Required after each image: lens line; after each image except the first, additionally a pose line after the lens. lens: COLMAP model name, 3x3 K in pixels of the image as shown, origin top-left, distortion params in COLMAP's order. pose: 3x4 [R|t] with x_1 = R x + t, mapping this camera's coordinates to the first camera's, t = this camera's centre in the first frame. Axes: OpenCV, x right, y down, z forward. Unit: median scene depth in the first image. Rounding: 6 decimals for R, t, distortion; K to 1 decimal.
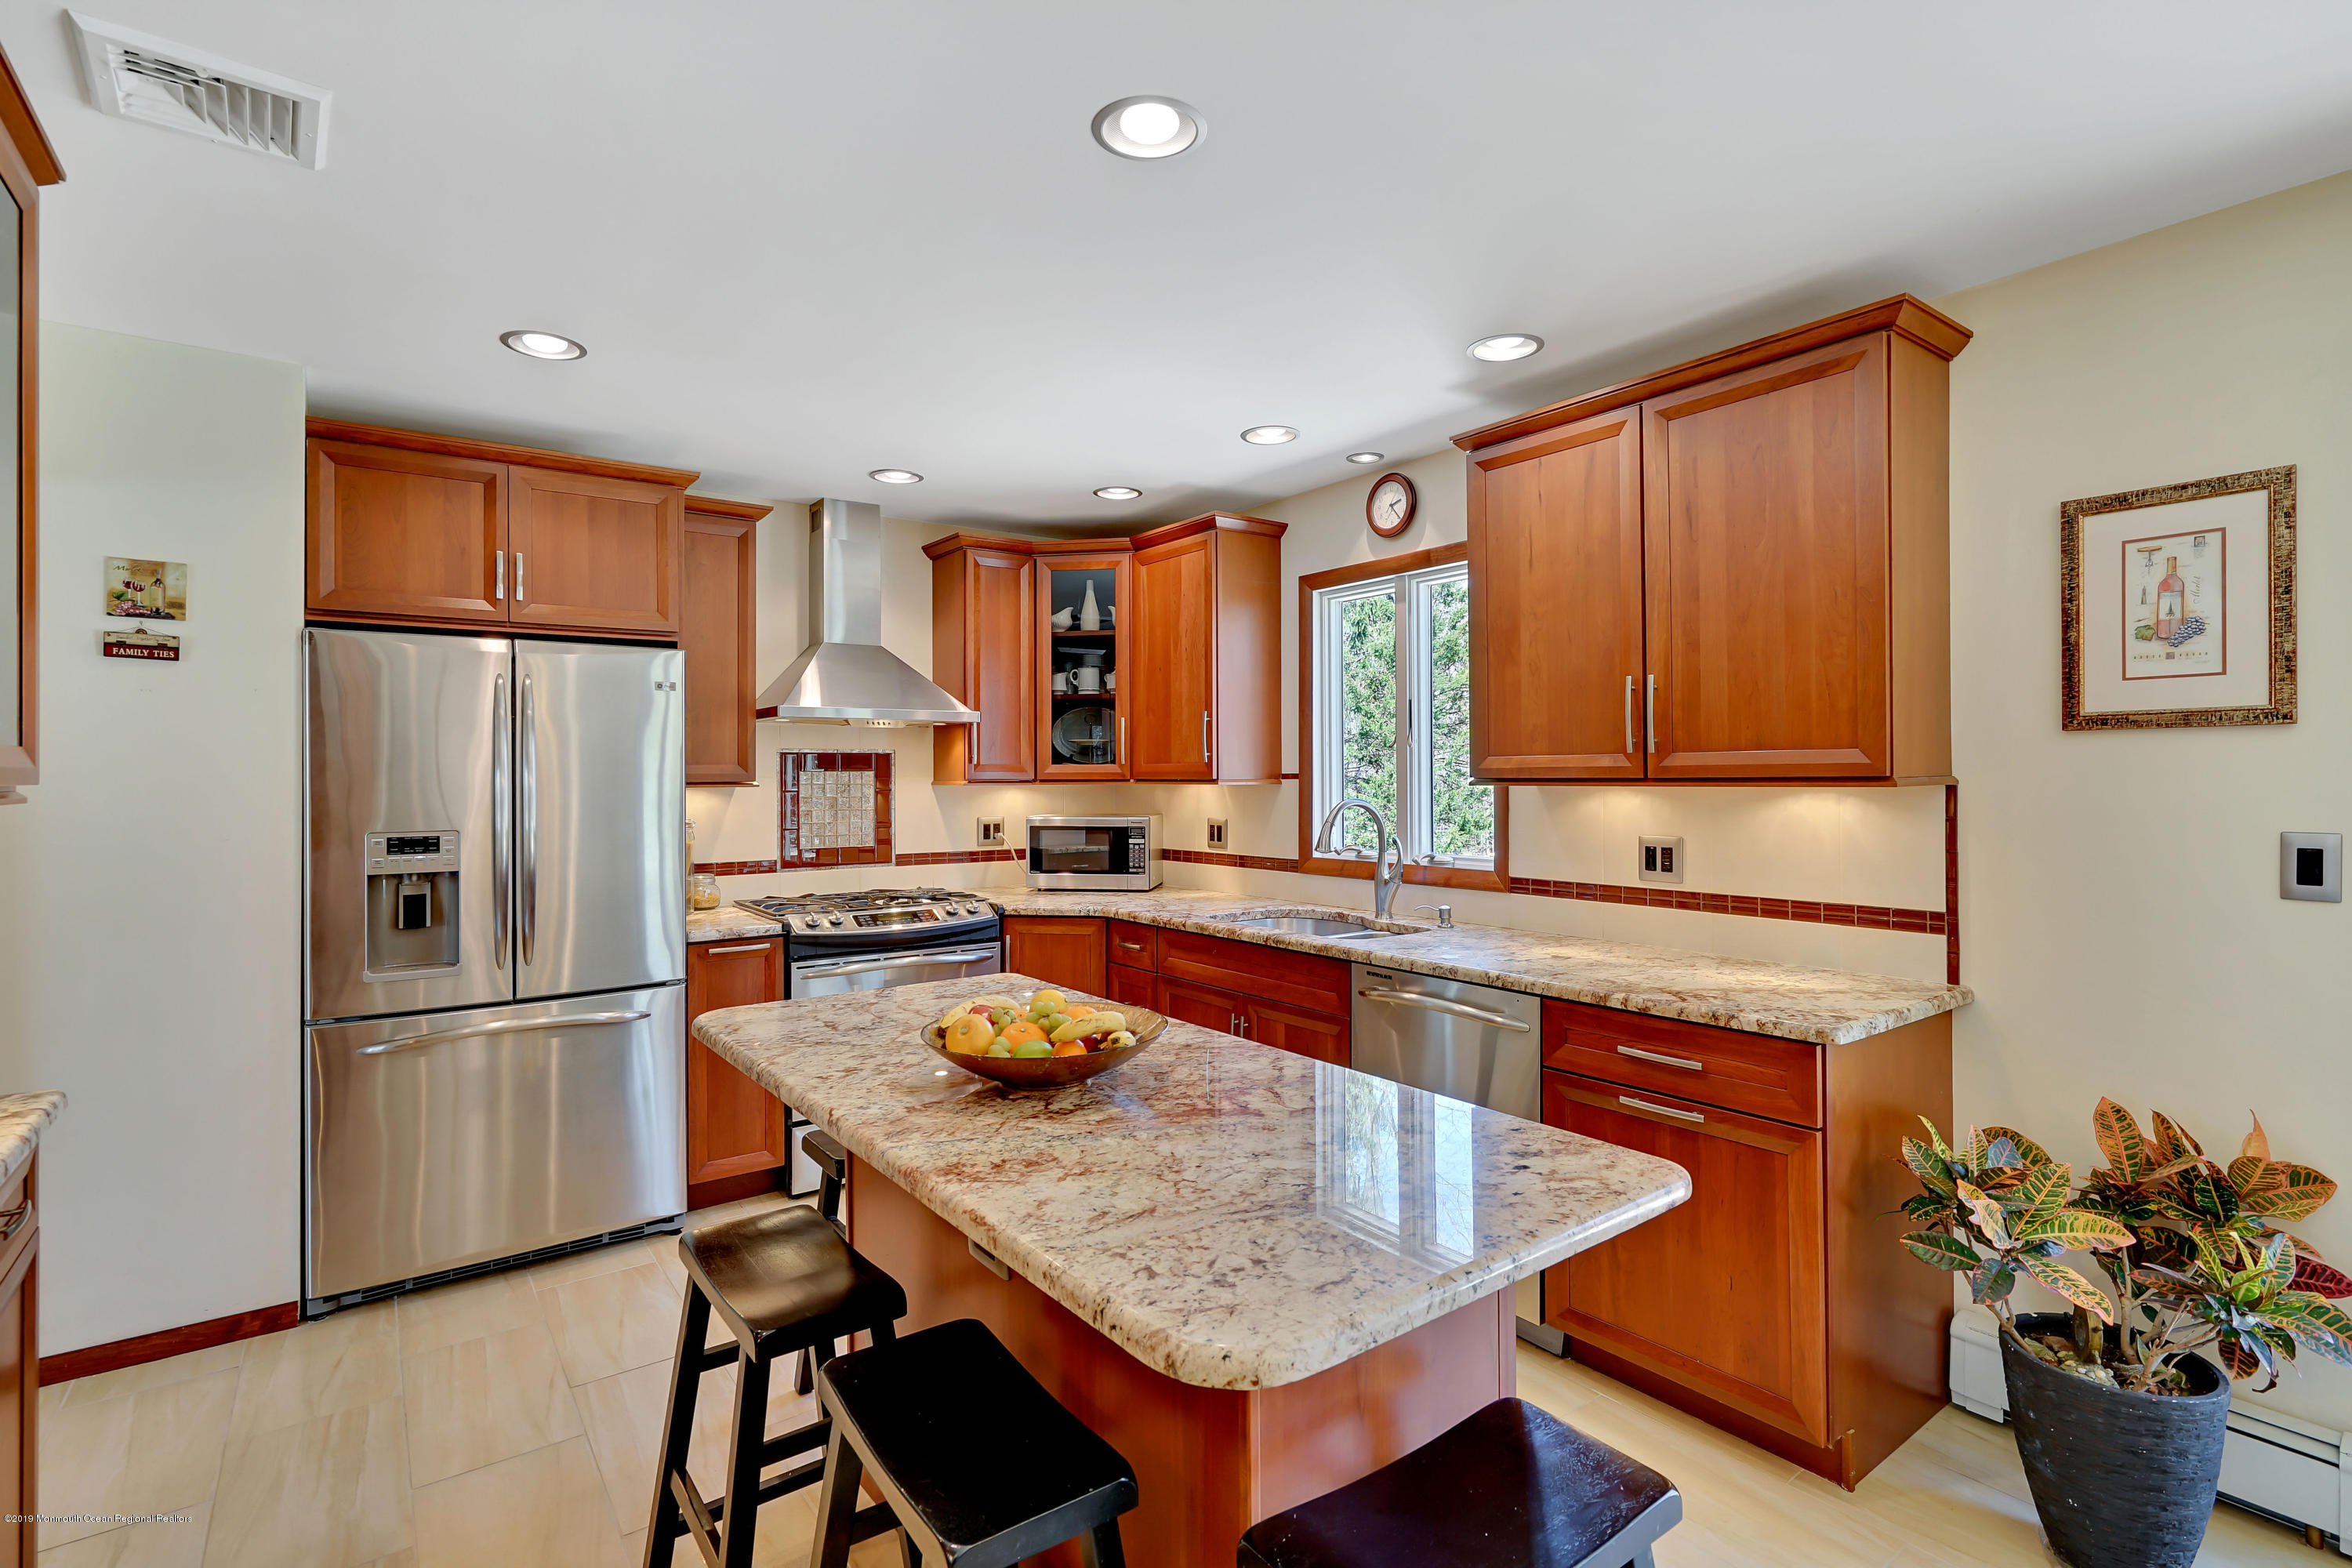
lens RADIAL K [[1118.1, 0, 1186.4], [0, 1118.1, 764.7], [0, 0, 1]] dist [0.001666, -0.000165]
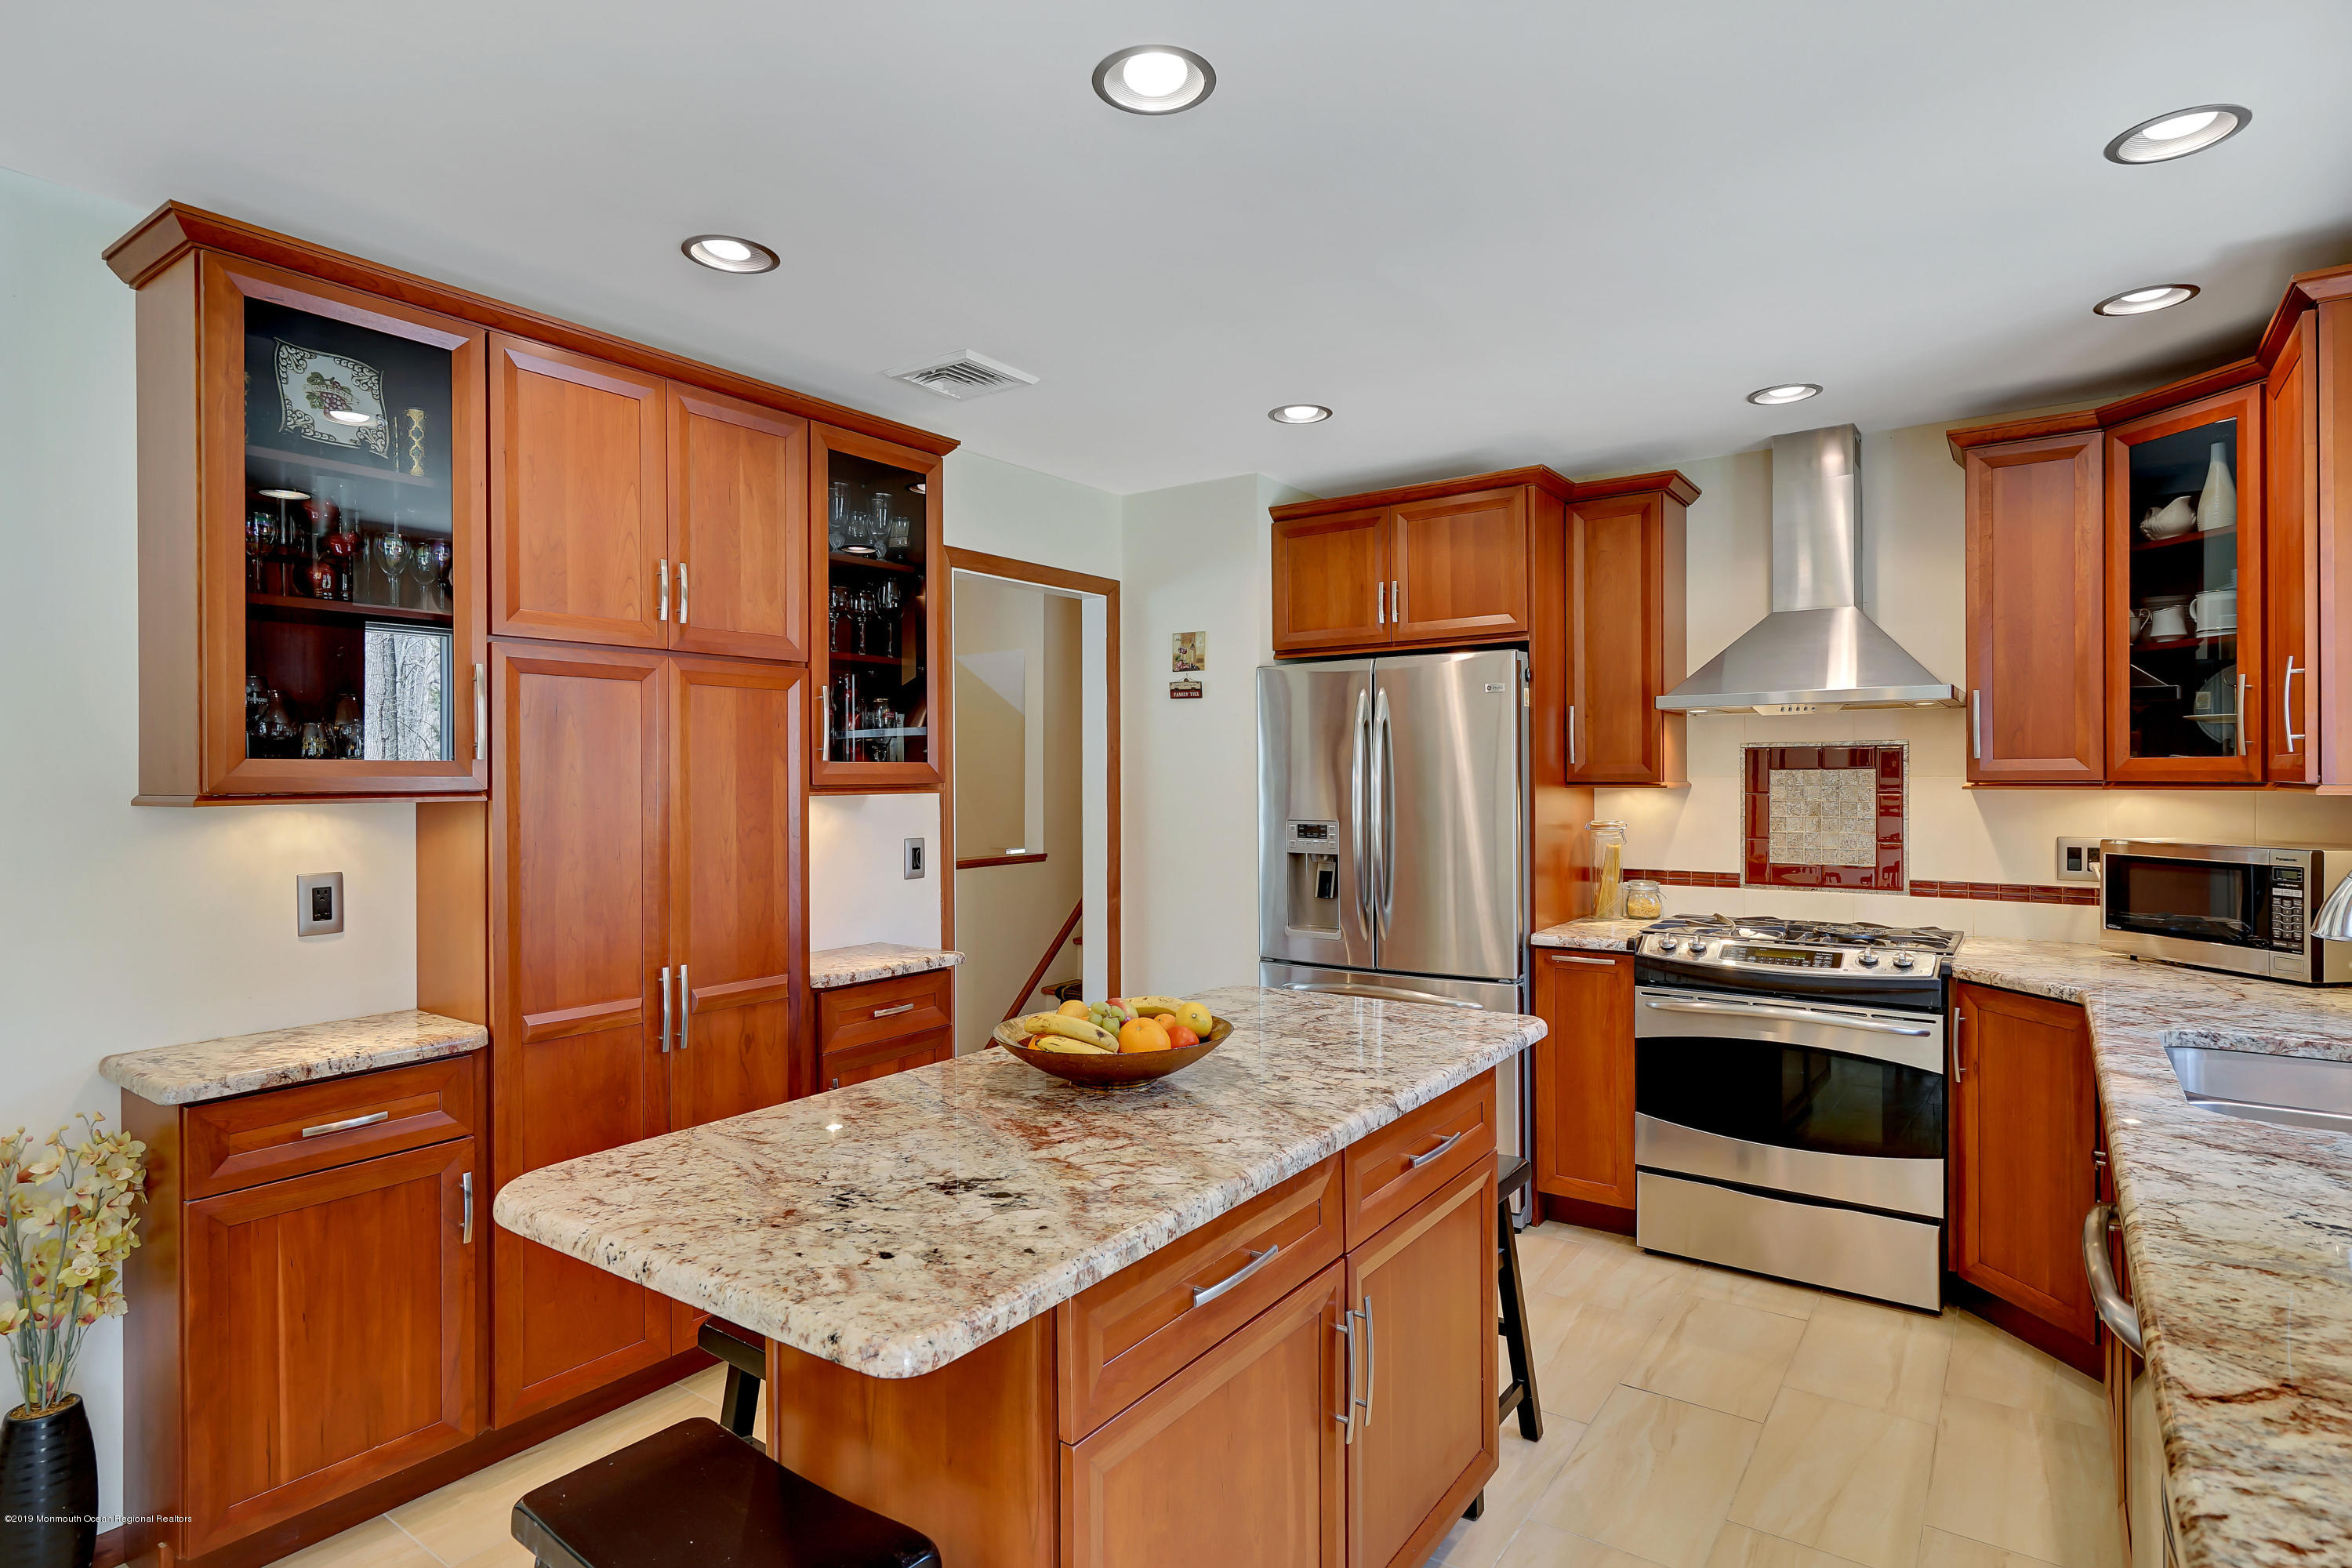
lens RADIAL K [[1218.0, 0, 1153.7], [0, 1218.0, 783.2], [0, 0, 1]] dist [0.000052, 0.000818]
pose [[0.293719, 0.009151, -0.955848, 0.561972], [0.011294, 0.999851, 0.013043, -0.001644], [0.955825, -0.014626, 0.293571, 0.425068]]
